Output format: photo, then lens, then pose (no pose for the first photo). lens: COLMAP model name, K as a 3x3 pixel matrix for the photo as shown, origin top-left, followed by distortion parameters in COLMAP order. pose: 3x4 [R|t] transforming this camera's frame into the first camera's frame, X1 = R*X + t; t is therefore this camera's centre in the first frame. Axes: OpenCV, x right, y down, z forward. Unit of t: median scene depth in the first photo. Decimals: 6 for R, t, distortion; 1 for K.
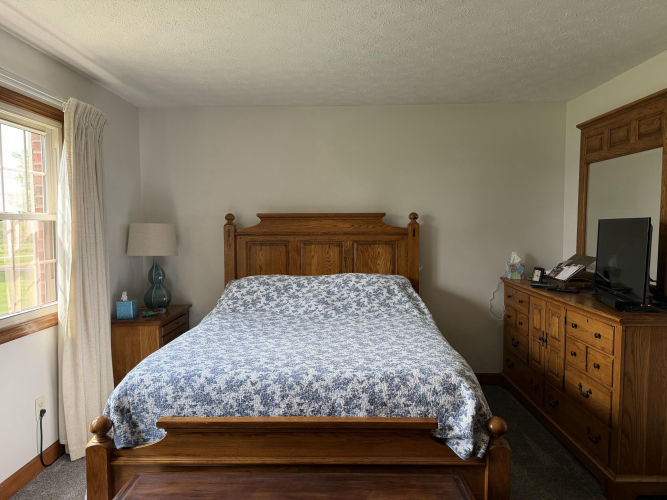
lens RADIAL K [[467.0, 0, 333.5], [0, 467.0, 250.0], [0, 0, 1]] dist [0.090499, -0.101838]
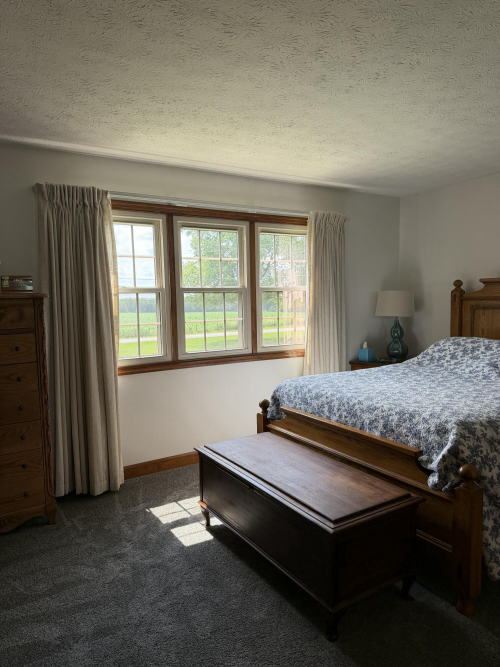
lens RADIAL K [[467.0, 0, 250.0], [0, 467.0, 333.5], [0, 0, 1]] dist [0.090499, -0.101838]
pose [[0.557639, 0.064820, -0.827549, 0.929643], [-0.032252, 0.997886, 0.056429, 0.000767], [0.829457, -0.004777, 0.558550, -0.045962]]
